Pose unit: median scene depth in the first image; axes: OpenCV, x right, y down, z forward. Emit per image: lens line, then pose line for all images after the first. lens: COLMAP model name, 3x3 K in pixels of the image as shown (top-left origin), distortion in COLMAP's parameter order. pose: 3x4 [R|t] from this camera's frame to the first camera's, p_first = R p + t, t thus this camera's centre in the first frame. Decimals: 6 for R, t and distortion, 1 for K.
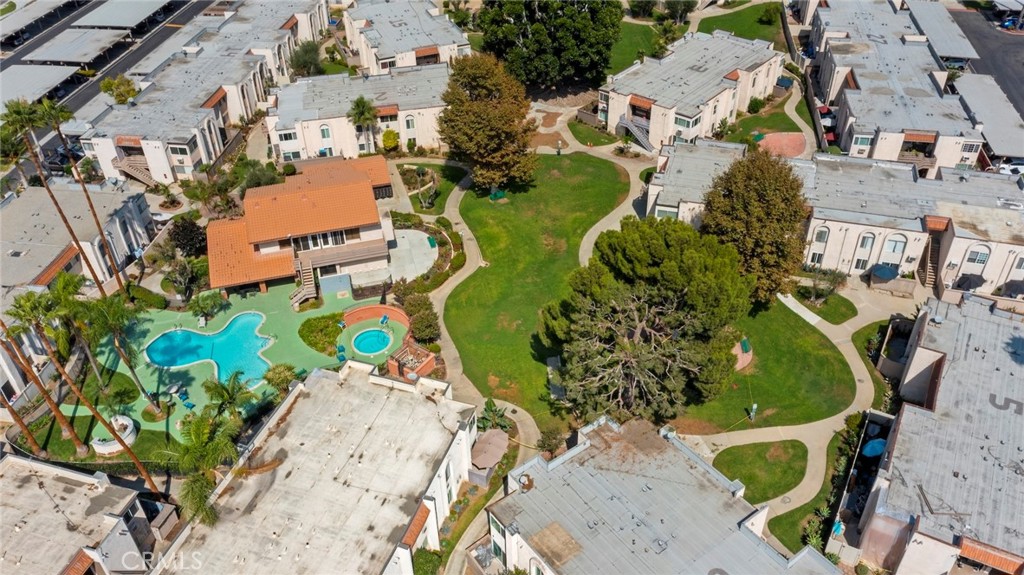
lens RADIAL K [[812.2, 0, 509.7], [0, 812.2, 287.4], [0, 0, 1]] dist [-0.017416, -0.009125]
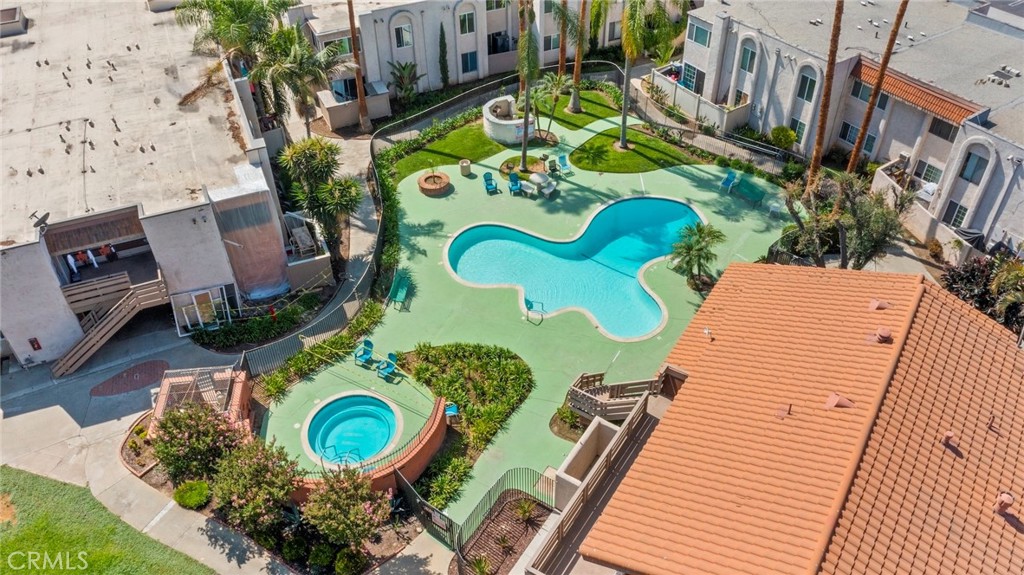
lens RADIAL K [[812.2, 0, 509.6], [0, 812.2, 284.2], [0, 0, 1]] dist [-0.017416, -0.009125]
pose [[-0.744852, 0.457309, -0.485865, -0.068188], [-0.379545, 0.308496, 0.872224, -0.381065], [0.548763, 0.834086, -0.056215, 1.105774]]
